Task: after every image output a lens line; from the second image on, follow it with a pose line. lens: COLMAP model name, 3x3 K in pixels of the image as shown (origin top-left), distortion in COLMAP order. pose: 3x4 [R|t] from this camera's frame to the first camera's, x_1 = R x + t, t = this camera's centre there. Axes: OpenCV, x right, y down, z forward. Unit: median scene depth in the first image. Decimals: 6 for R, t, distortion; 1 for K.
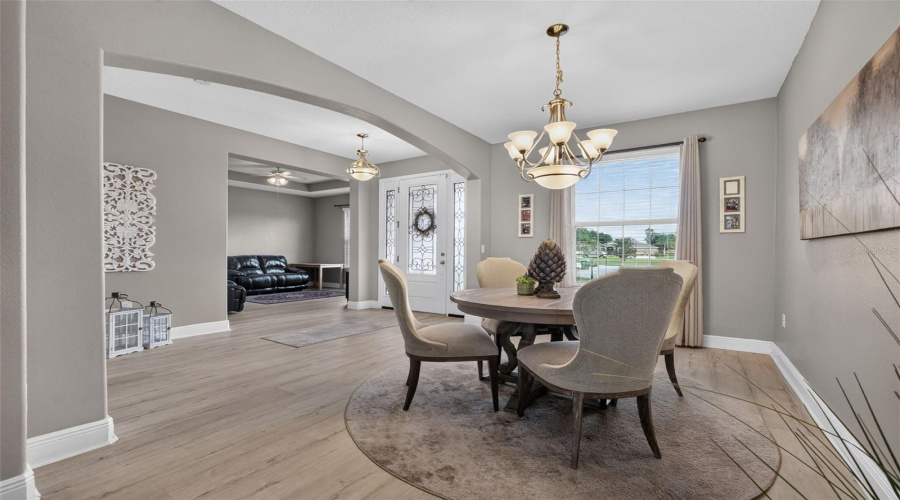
lens RADIAL K [[378.3, 0, 453.9], [0, 378.3, 252.4], [0, 0, 1]] dist [-0.016746, 0.000755]
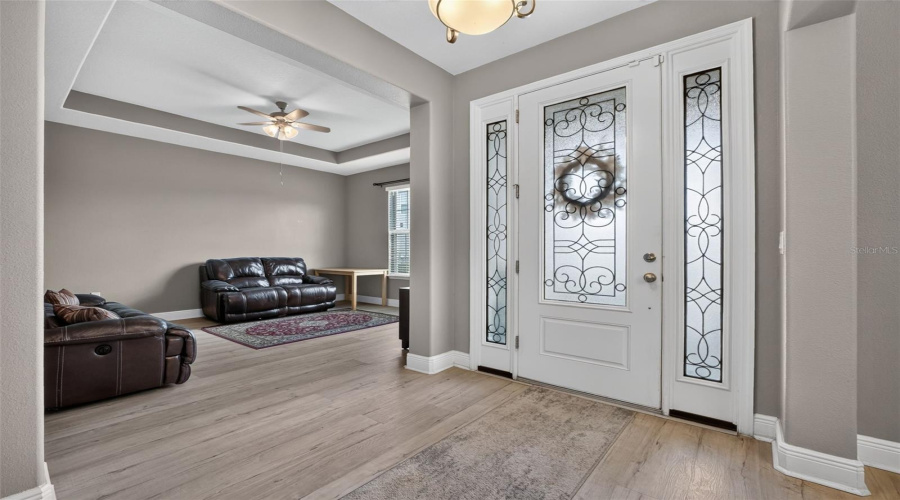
lens RADIAL K [[378.3, 0, 452.8], [0, 378.3, 251.6], [0, 0, 1]] dist [-0.016746, 0.000755]
pose [[0.996058, -0.005507, -0.088538, -0.134403], [0.005664, 0.999983, 0.001525, -0.001960], [0.088528, -0.002020, 0.996072, 0.391109]]
